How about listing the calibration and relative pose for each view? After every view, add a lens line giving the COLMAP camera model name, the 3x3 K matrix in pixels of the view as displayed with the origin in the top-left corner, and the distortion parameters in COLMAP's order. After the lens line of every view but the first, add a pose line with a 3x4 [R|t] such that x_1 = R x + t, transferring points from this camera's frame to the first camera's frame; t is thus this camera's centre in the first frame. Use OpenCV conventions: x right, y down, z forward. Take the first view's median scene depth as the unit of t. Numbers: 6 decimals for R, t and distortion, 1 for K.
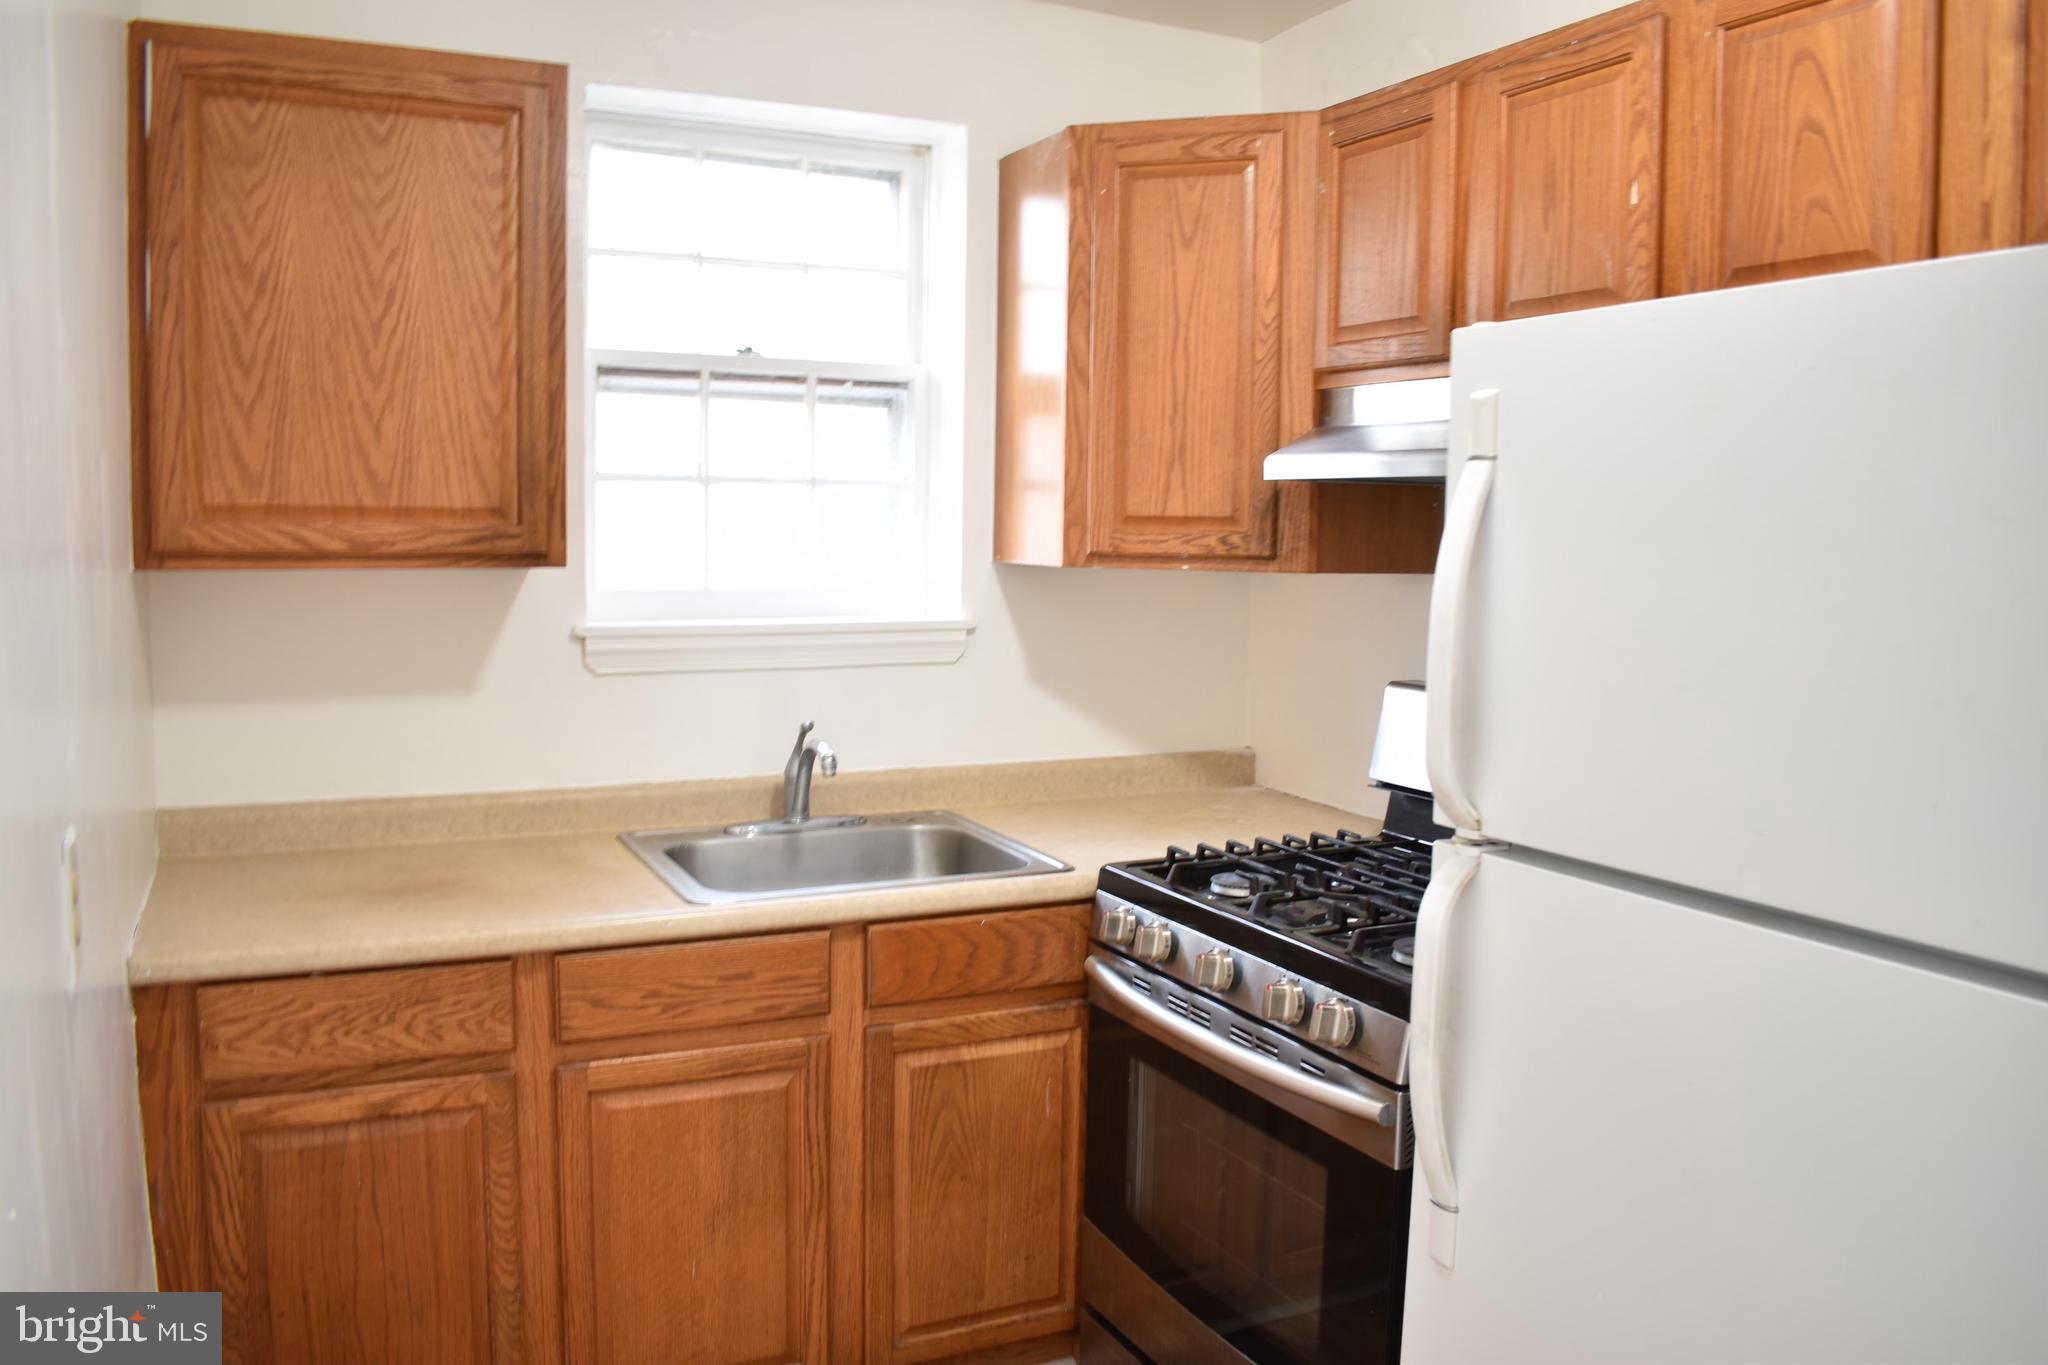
lens RADIAL K [[1593.2, 0, 1024.0], [0, 1593.2, 682.5], [0, 0, 1]] dist [-0.091627, 0.009679]
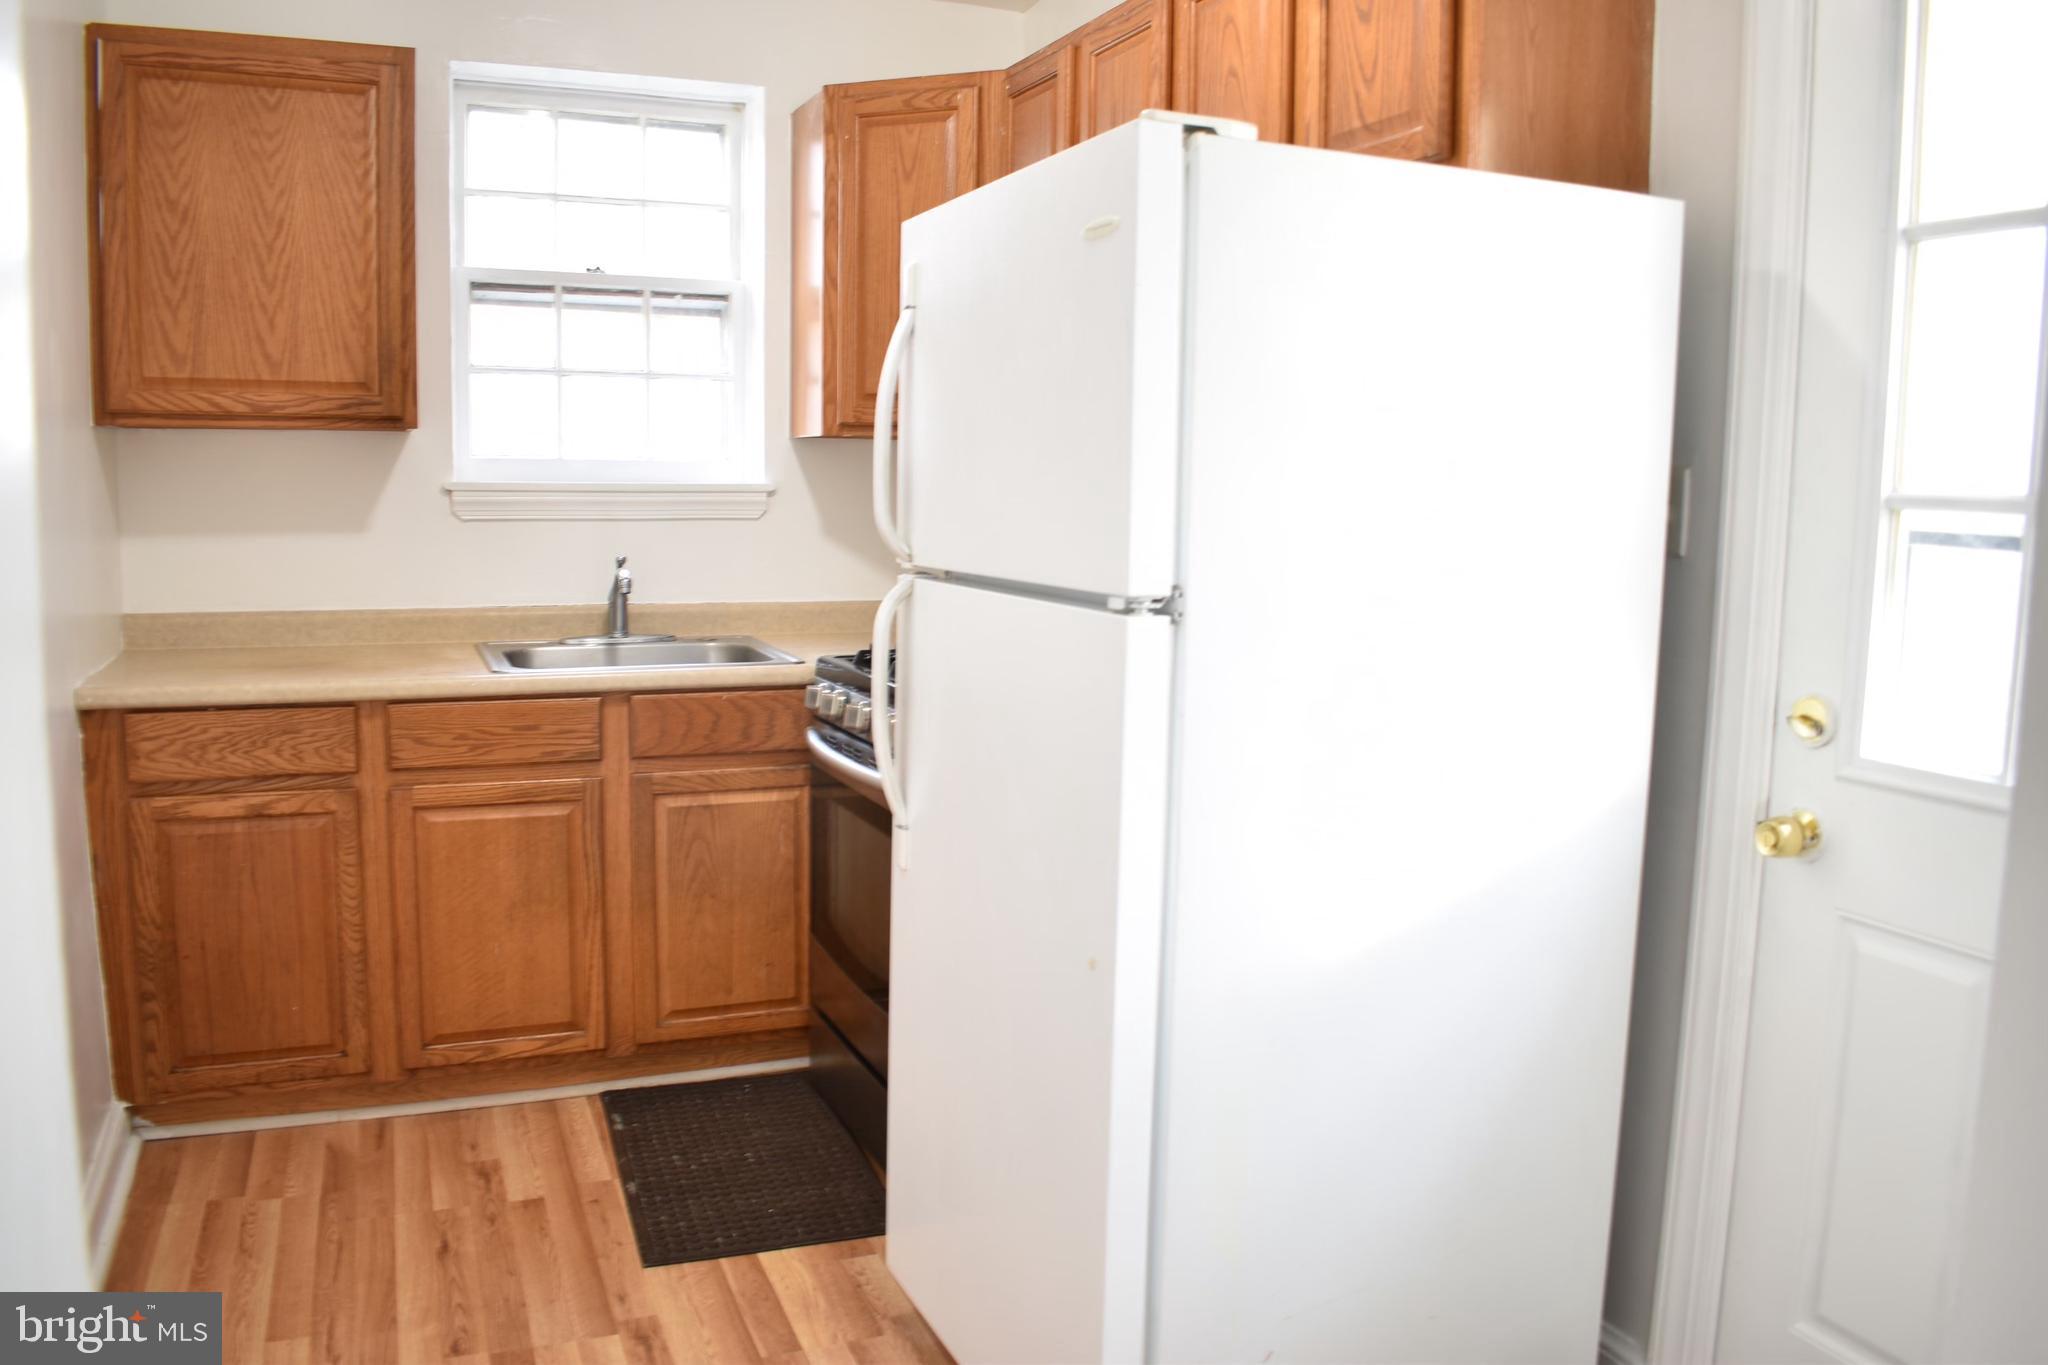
lens RADIAL K [[1593.2, 0, 1024.0], [0, 1593.2, 682.5], [0, 0, 1]] dist [-0.091627, 0.009679]
pose [[0.998619, 0.008397, -0.051869, 0.306348], [-0.007013, 0.999616, 0.026802, 0.107690], [0.052074, -0.026401, 0.998294, -0.311423]]
